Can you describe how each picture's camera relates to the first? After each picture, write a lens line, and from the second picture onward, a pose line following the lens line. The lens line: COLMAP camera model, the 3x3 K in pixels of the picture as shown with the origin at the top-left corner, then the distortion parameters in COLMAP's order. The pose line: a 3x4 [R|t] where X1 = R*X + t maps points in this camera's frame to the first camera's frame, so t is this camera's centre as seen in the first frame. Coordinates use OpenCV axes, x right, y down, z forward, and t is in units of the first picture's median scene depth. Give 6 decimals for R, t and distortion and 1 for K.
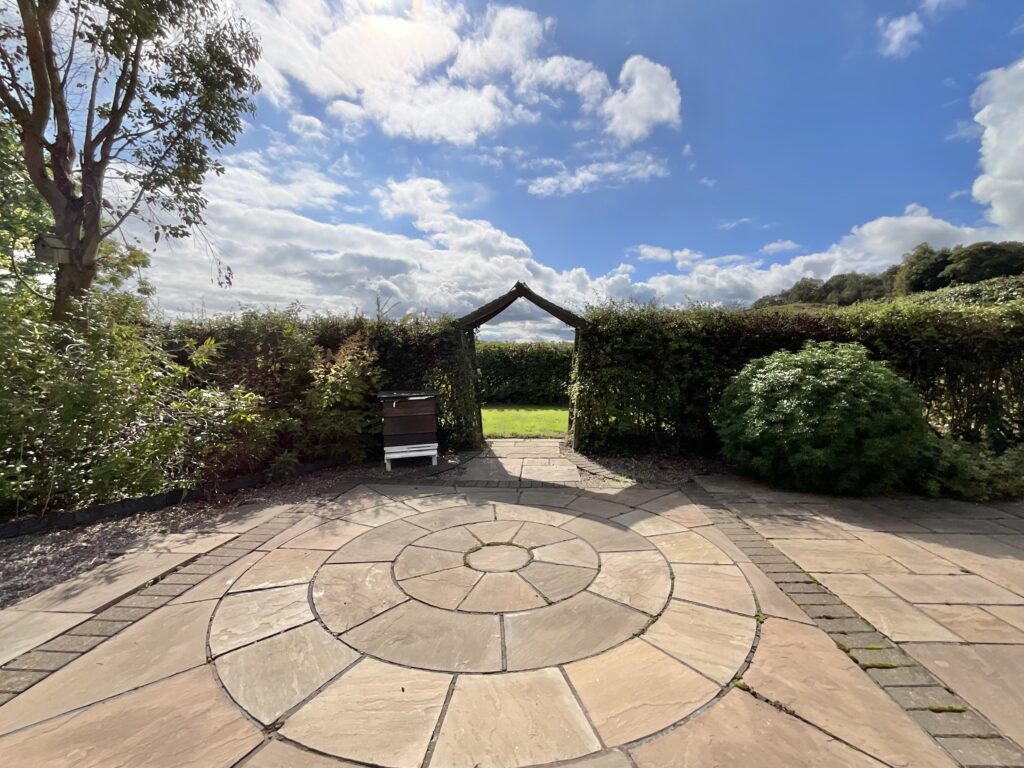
lens RADIAL K [[420.3, 0, 544.4], [0, 420.3, 387.2], [0, 0, 1]] dist [-0.003814, 0.000664]
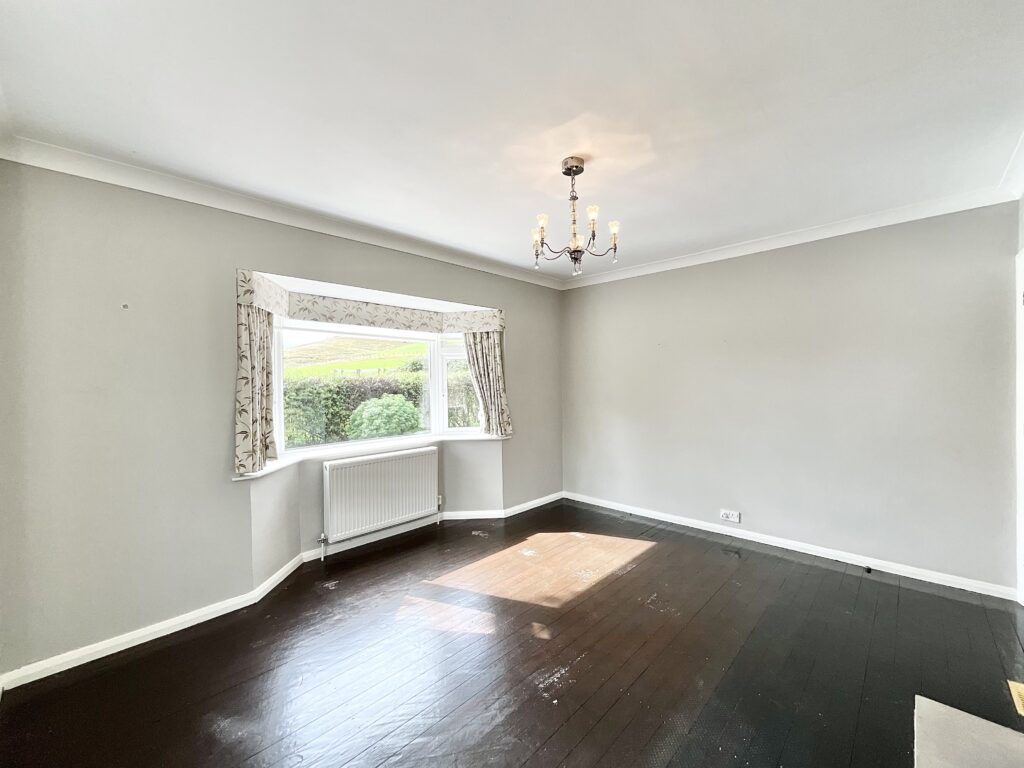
lens RADIAL K [[420.3, 0, 511.1], [0, 420.3, 379.3], [0, 0, 1]] dist [-0.003814, 0.000664]
pose [[0.667647, -0.009566, 0.744417, -0.560772], [0.055013, 0.997818, -0.036517, -0.056820], [-0.742443, 0.065333, 0.666716, -0.953228]]
